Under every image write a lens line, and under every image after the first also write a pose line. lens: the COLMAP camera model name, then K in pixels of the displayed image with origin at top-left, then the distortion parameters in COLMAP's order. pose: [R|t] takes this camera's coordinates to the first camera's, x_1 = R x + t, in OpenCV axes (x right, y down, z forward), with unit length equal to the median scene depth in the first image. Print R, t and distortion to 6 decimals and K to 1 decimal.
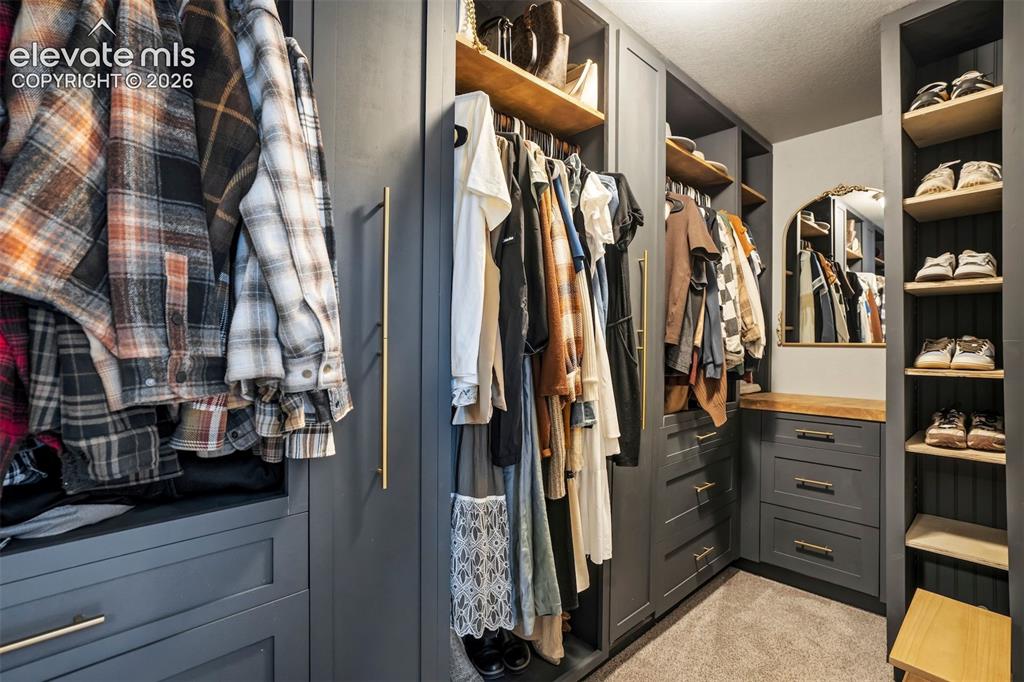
lens RADIAL K [[478.0, 0, 514.6], [0, 478.0, 347.1], [0, 0, 1]] dist [-0.024056, 0.009812]
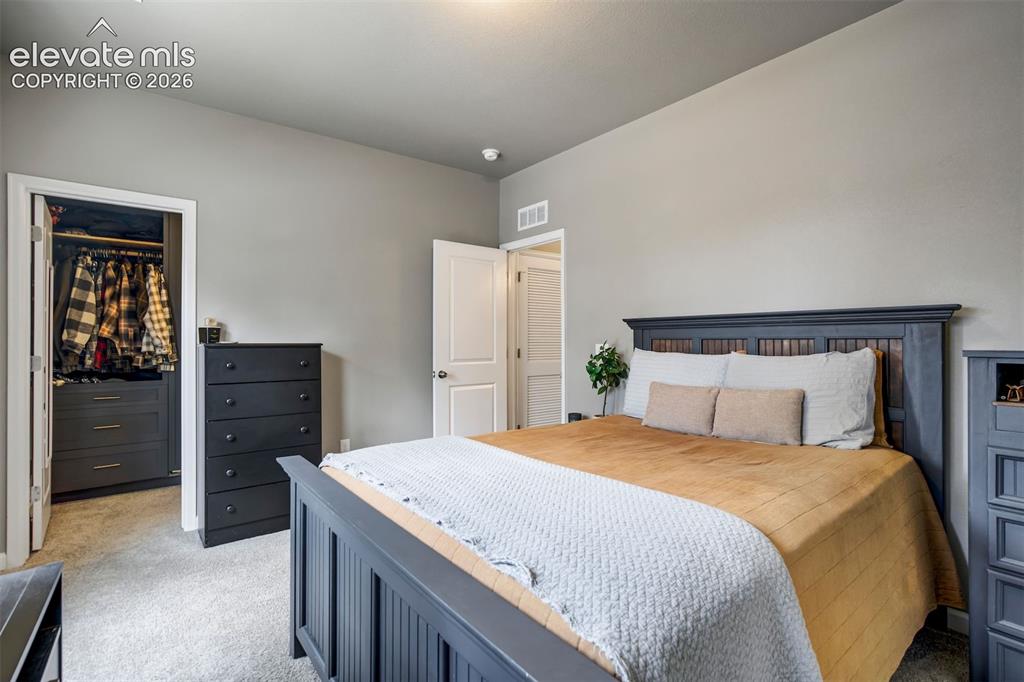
lens RADIAL K [[478.0, 0, 514.2], [0, 478.0, 338.2], [0, 0, 1]] dist [-0.024056, 0.009812]
pose [[0.995066, -0.000120, -0.099216, 4.198074], [-0.000844, 0.999953, -0.009675, -0.034113], [0.099212, 0.009711, 0.995019, -3.963679]]
